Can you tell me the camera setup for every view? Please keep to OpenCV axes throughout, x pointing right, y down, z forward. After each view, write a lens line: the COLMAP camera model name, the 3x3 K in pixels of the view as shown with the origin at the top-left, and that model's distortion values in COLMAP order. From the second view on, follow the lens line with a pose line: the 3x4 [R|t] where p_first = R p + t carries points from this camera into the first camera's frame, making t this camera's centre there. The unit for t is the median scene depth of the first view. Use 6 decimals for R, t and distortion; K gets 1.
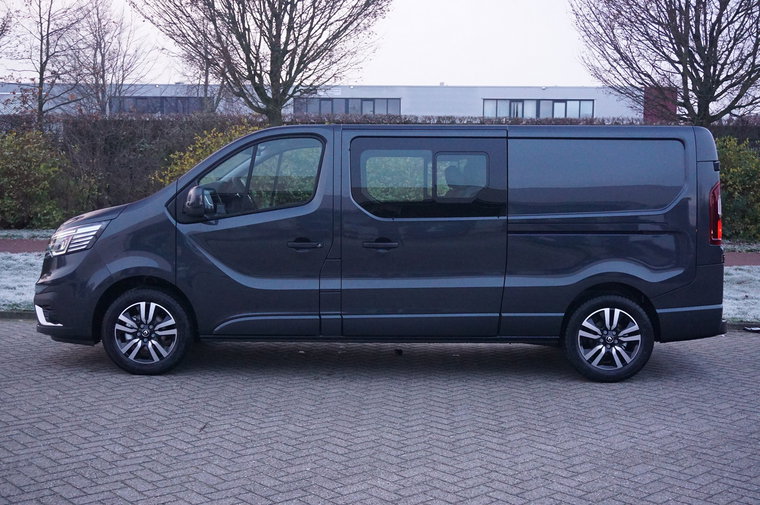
lens RADIAL K [[989.2, 0, 380.0], [0, 989.2, 252.5], [0, 0, 1]] dist [-0.042337, -0.033775]
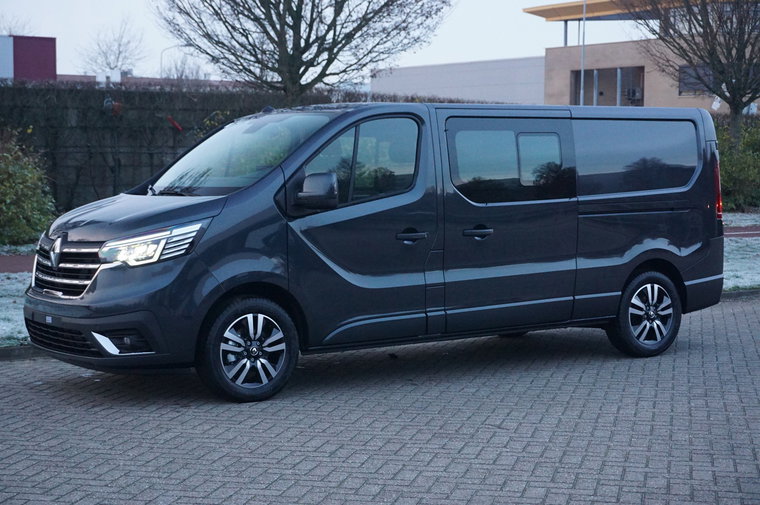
lens RADIAL K [[1324.0, 0, 380.0], [0, 1324.0, 252.5], [0, 0, 1]] dist [-0.011232, 0.065433]
pose [[0.830550, -0.053602, 0.554359, -0.764034], [0.056054, 0.998349, 0.012552, -0.009482], [-0.554116, 0.020649, 0.832183, 0.007233]]
